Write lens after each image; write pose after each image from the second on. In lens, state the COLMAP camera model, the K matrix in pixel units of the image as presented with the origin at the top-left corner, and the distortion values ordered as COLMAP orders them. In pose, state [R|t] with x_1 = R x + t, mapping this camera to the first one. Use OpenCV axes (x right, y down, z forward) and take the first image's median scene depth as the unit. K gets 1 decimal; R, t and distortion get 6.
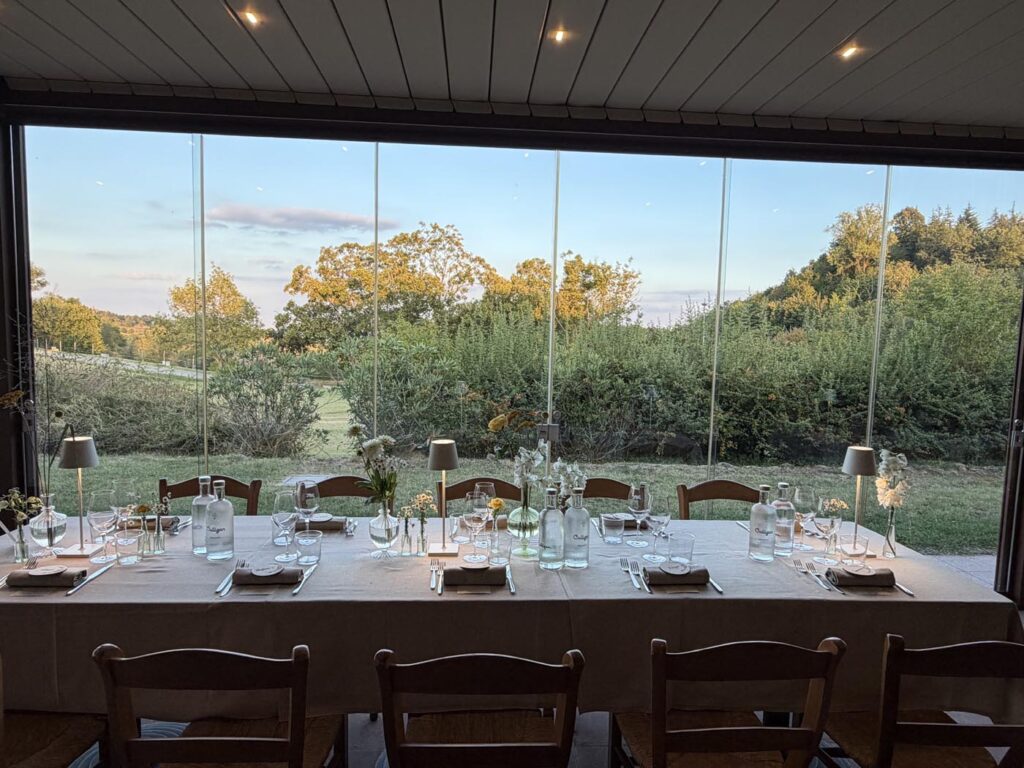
lens RADIAL K [[639.4, 0, 512.0], [0, 639.4, 384.0], [0, 0, 1]] dist [-0.000430, -0.000335]
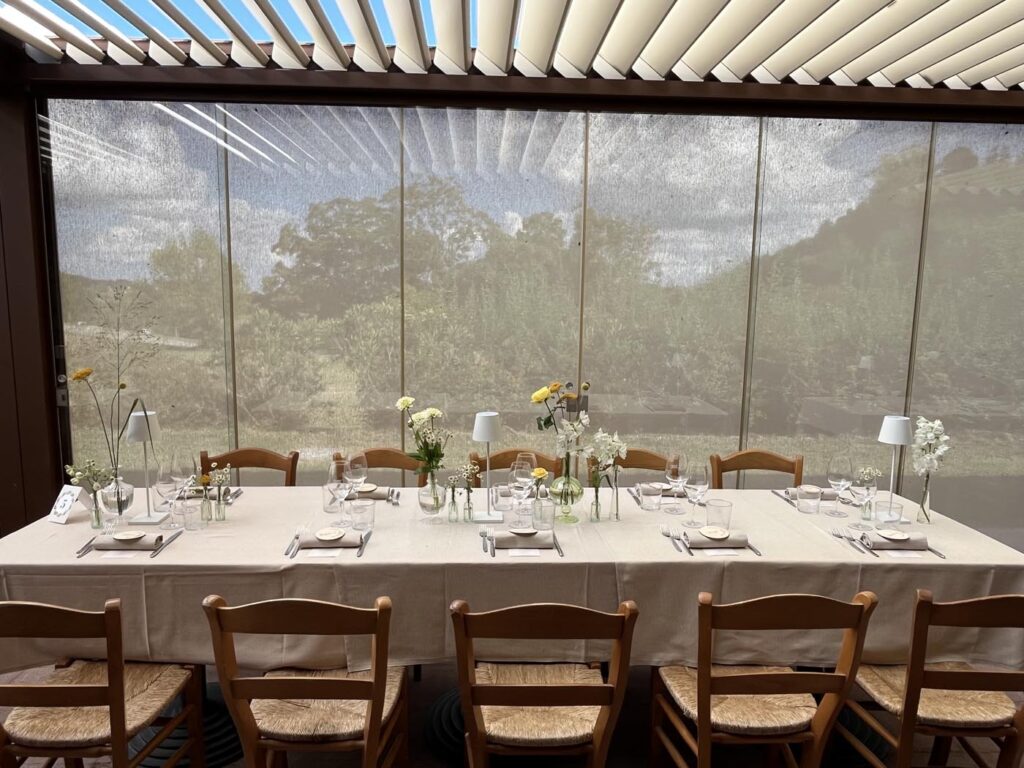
lens RADIAL K [[694.3, 0, 496.5], [0, 694.3, 386.7], [0, 0, 1]] dist [0.001104, -0.004100]
pose [[0.999550, -0.007440, -0.029074, -0.024349], [0.008971, 0.998560, 0.052888, -0.005424], [0.028639, -0.053125, 0.998177, -0.048423]]
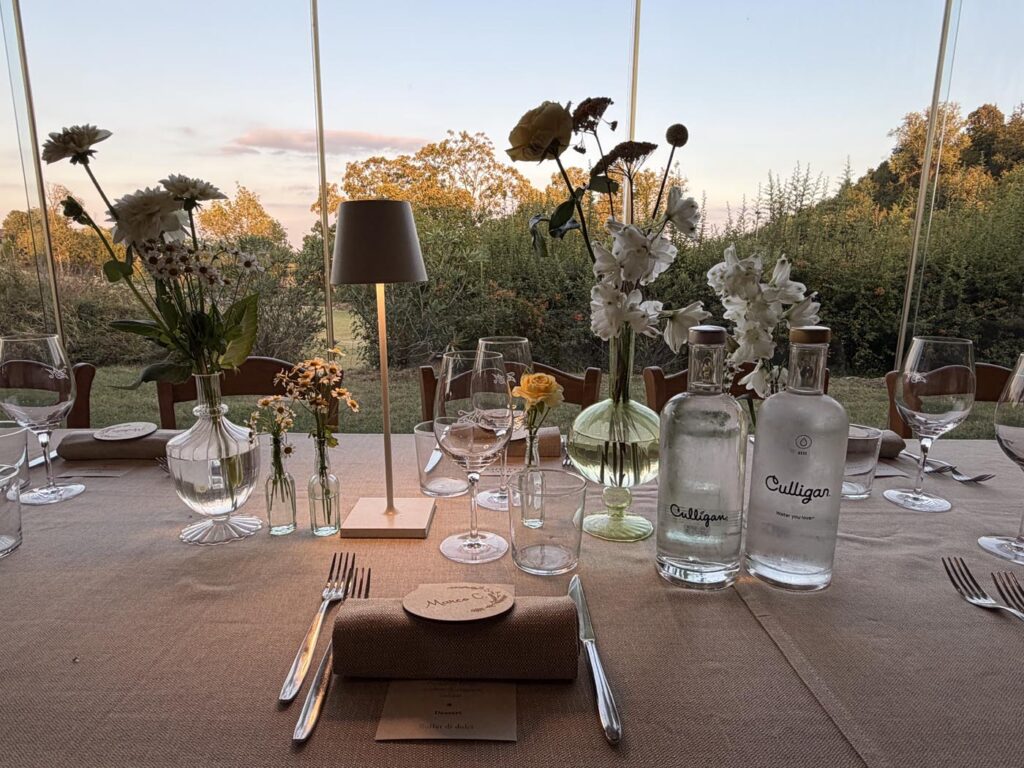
lens RADIAL K [[640.5, 0, 506.0], [0, 640.5, 386.0], [0, 0, 1]] dist [0.000637, 0.001807]
pose [[0.997948, -0.003356, -0.063949, -0.007621], [0.010962, 0.992837, 0.118973, 0.058827], [0.063092, -0.119430, 0.990836, 0.268792]]
